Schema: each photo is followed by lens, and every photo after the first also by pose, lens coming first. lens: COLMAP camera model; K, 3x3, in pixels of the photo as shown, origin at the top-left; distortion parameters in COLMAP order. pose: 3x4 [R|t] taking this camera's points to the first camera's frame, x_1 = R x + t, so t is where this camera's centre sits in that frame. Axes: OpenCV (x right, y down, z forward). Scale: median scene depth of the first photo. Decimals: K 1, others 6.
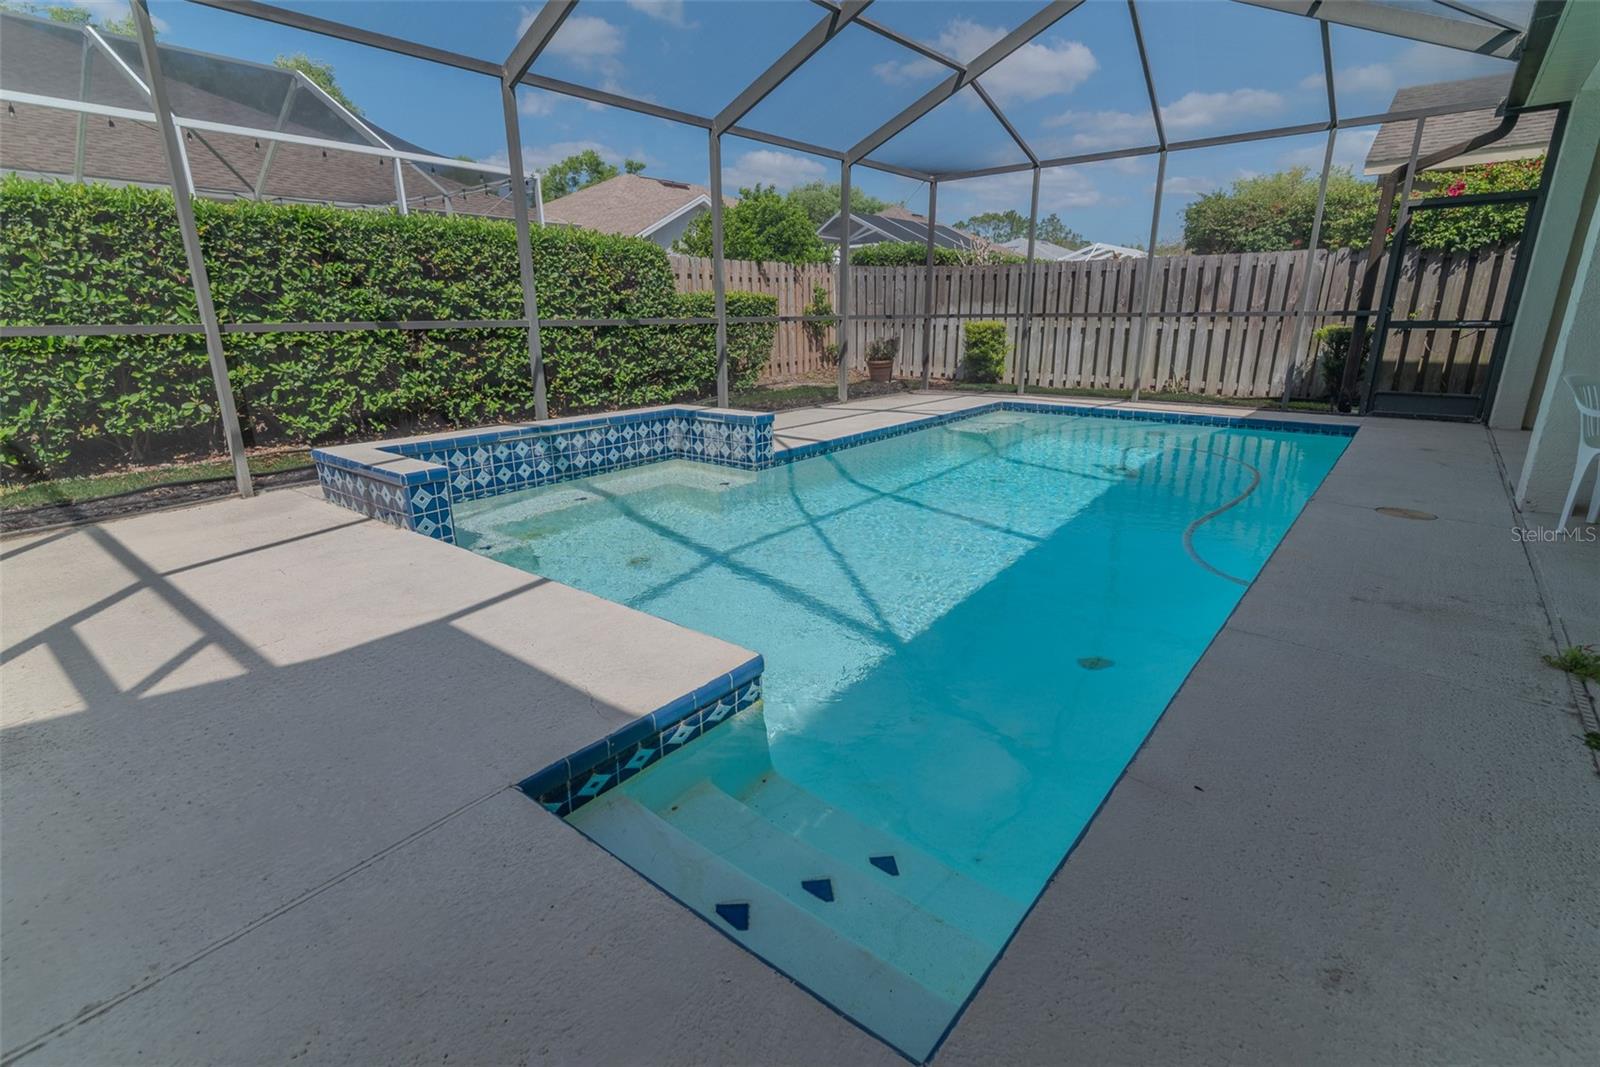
lens RADIAL K [[729.5, 0, 801.7], [0, 729.5, 550.4], [0, 0, 1]] dist [0.013749, -0.001938]
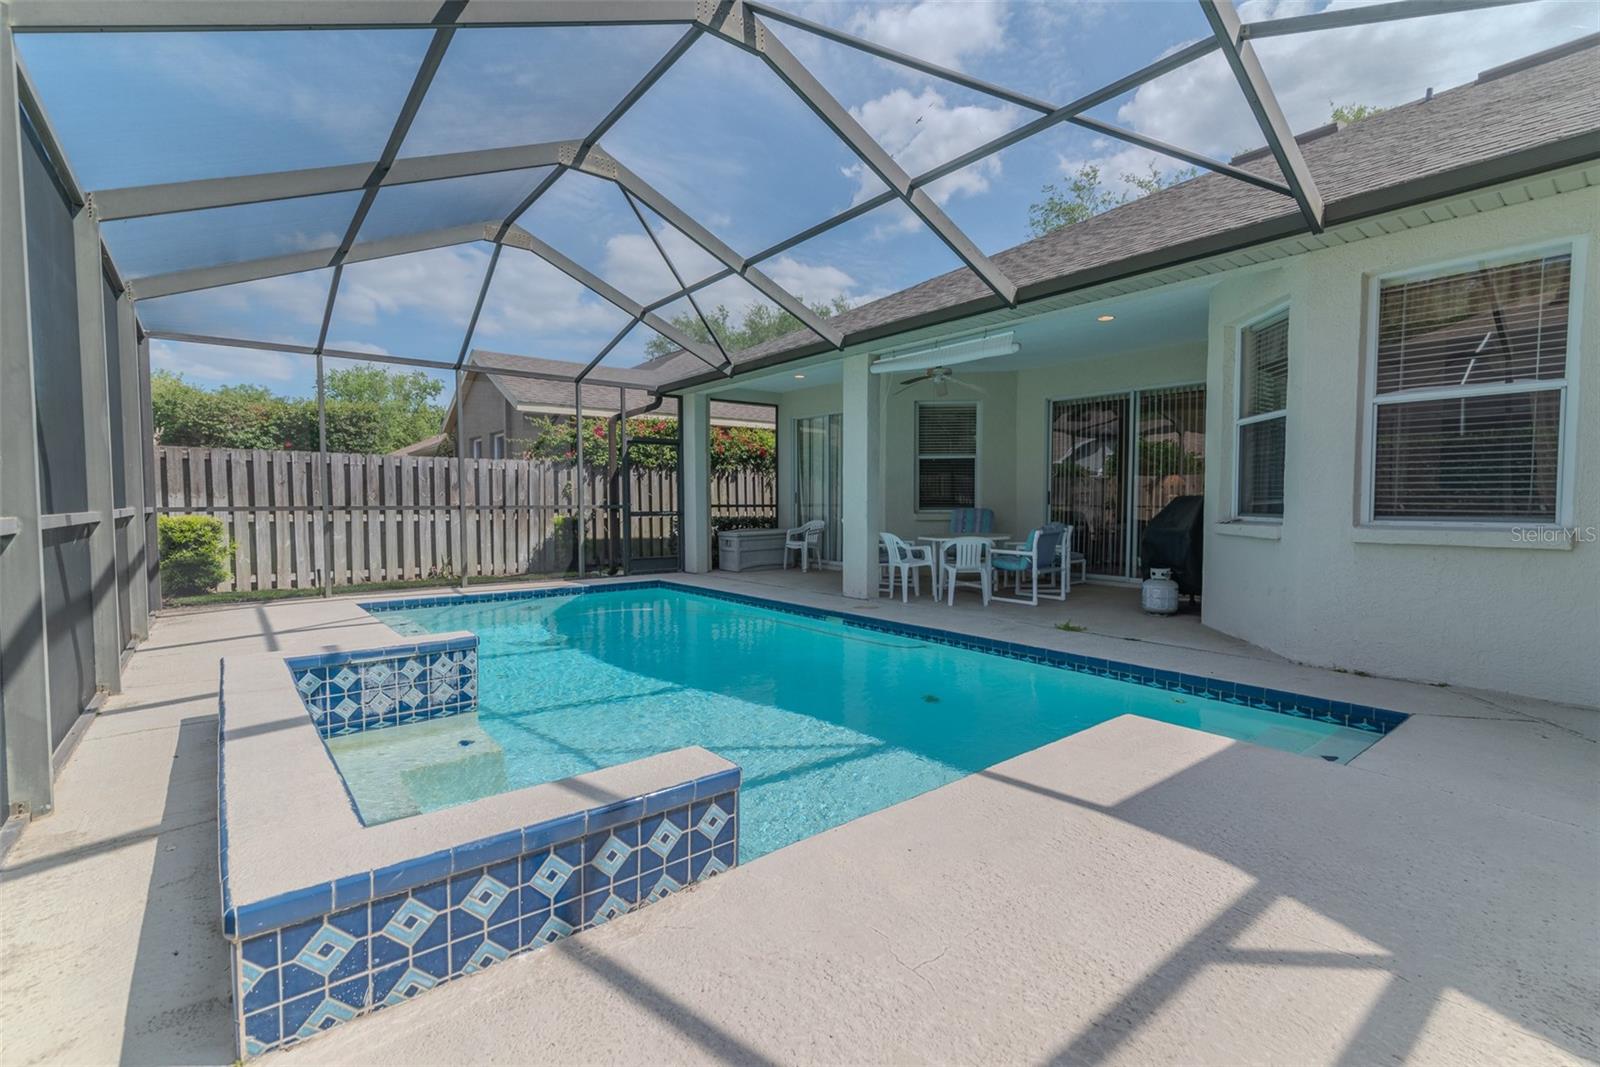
lens RADIAL K [[729.5, 0, 785.8], [0, 729.5, 532.2], [0, 0, 1]] dist [0.013749, -0.001938]
pose [[0.215179, -0.034120, 0.975978, -0.570038], [0.302911, 0.952430, -0.033488, -0.129635], [-0.928409, 0.302840, 0.215278, 0.409125]]
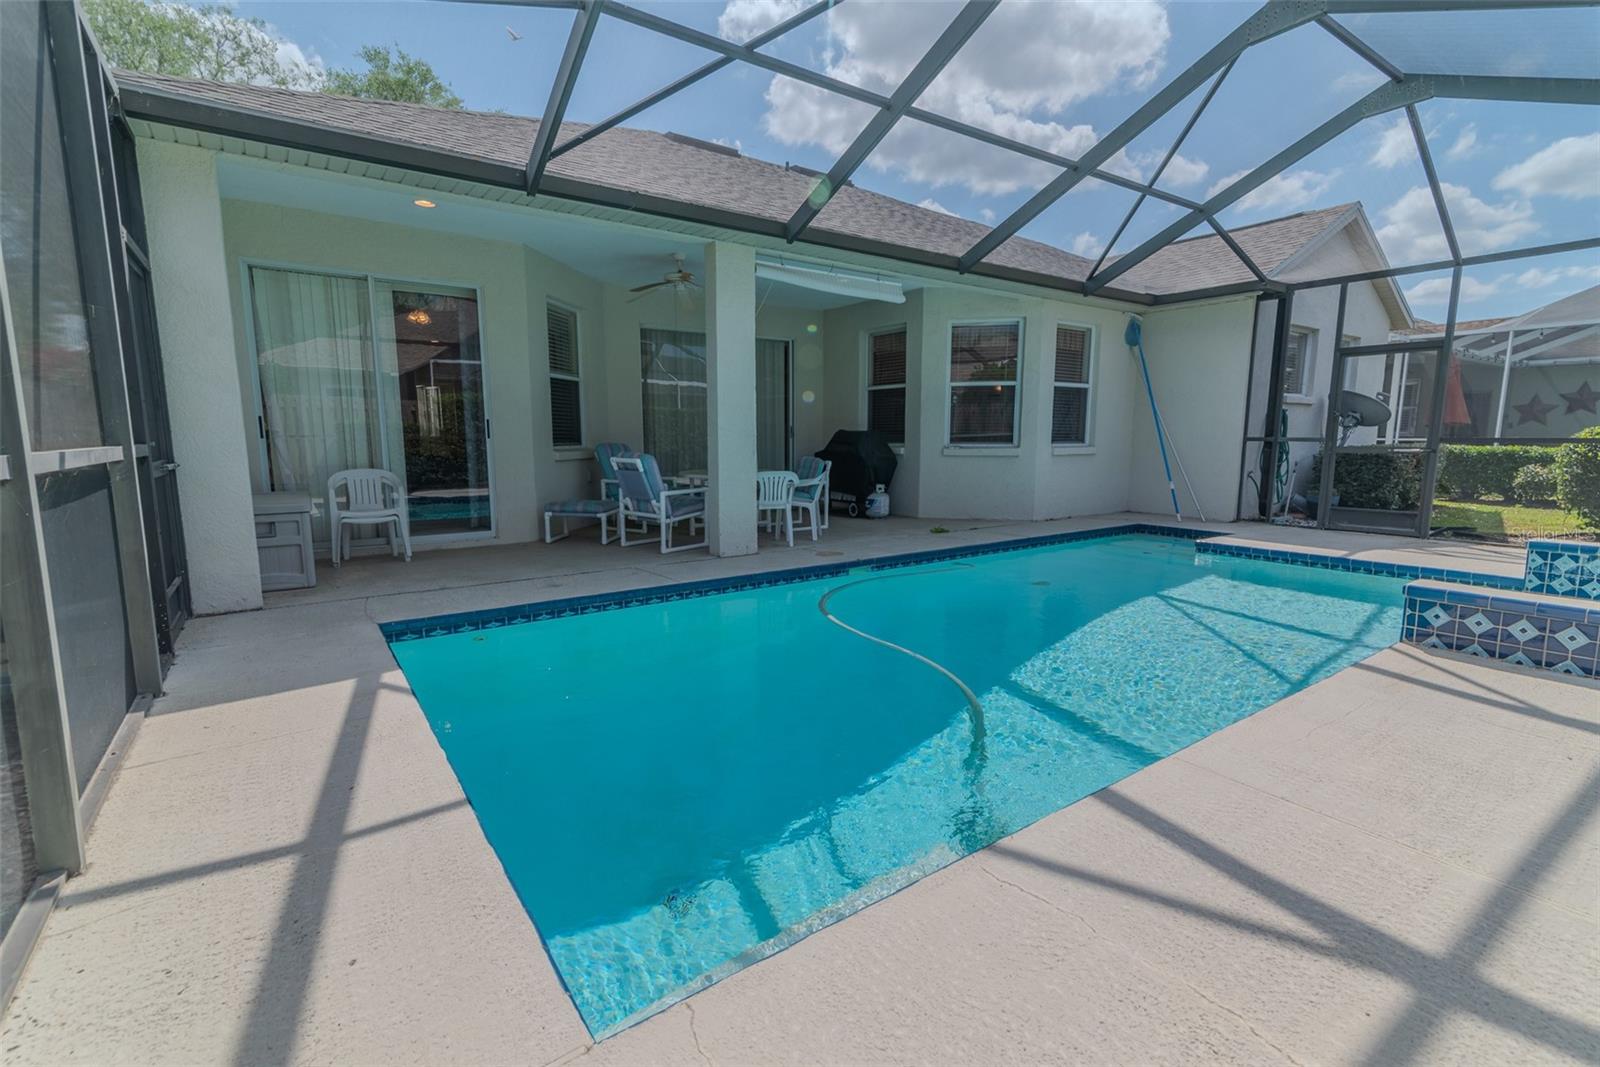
lens RADIAL K [[729.5, 0, 800.7], [0, 729.5, 530.8], [0, 0, 1]] dist [0.013749, -0.001938]
pose [[-0.967362, -0.023435, 0.252314, 0.262057], [0.087356, 0.903835, 0.418869, -0.445466], [-0.237866, 0.427240, -0.872288, 1.363105]]
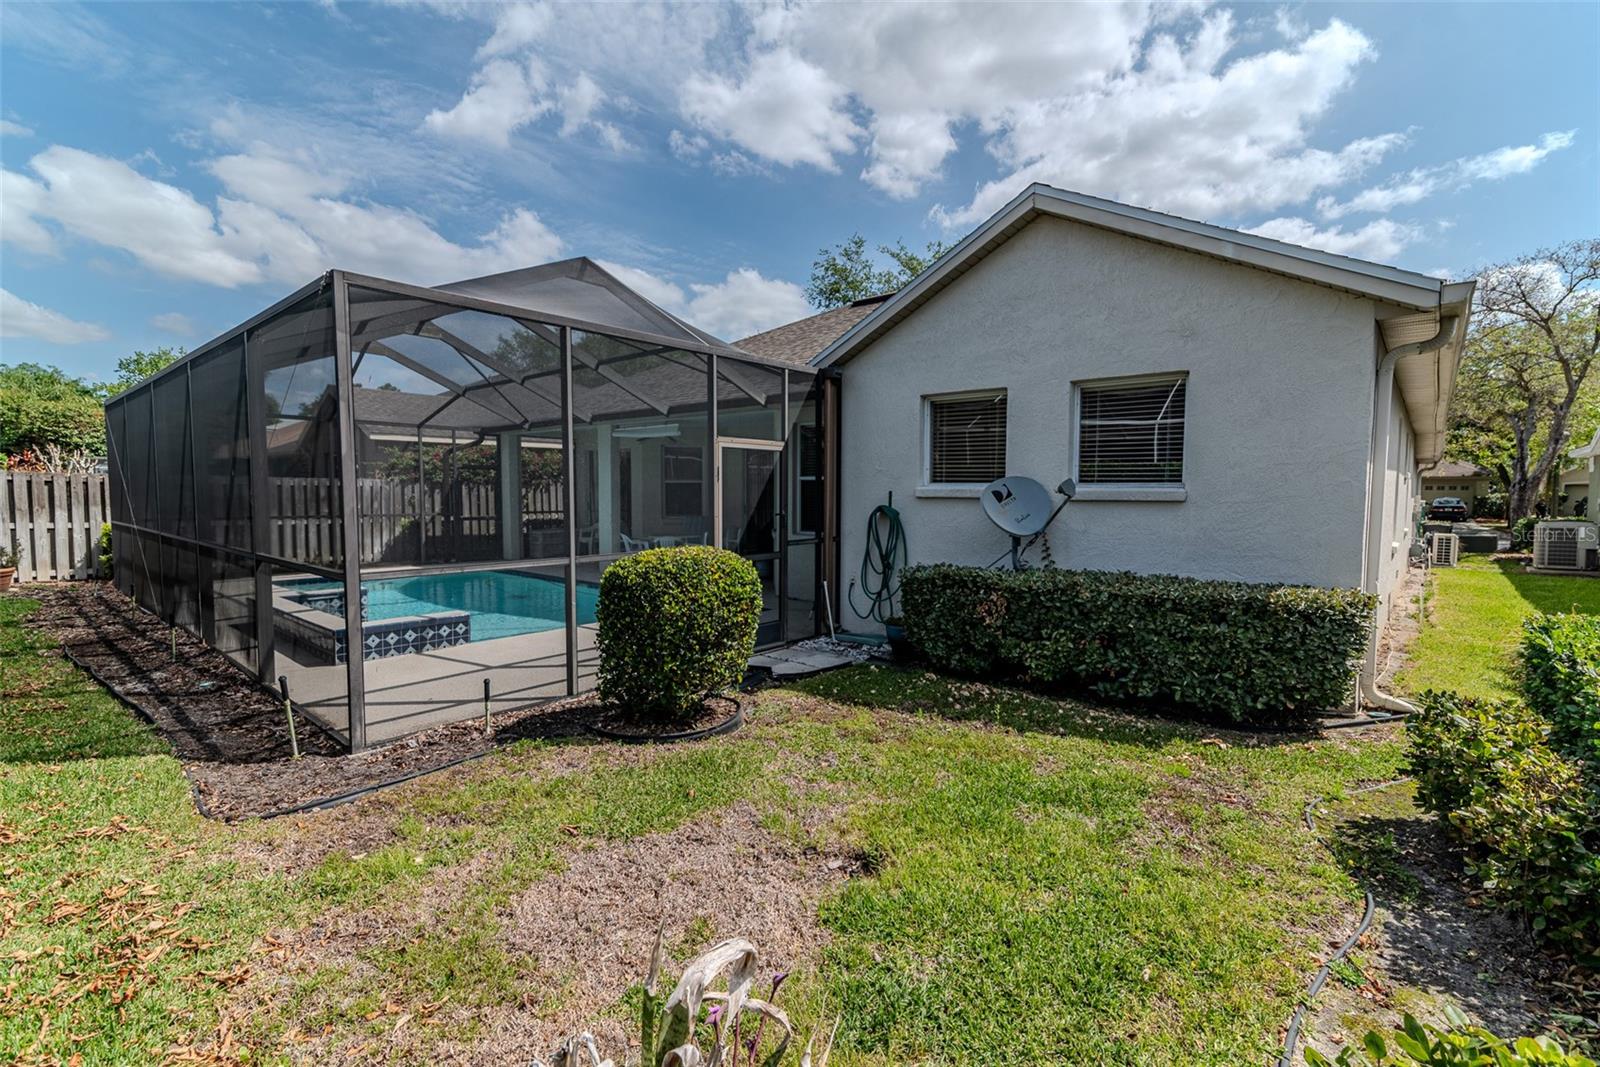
lens RADIAL K [[729.5, 0, 792.6], [0, 729.5, 533.3], [0, 0, 1]] dist [0.013749, -0.001938]
pose [[0.027247, -0.050994, 0.998327, -1.270726], [0.304438, 0.951679, 0.040302, -0.064134], [-0.952142, 0.302831, 0.041455, 0.023461]]
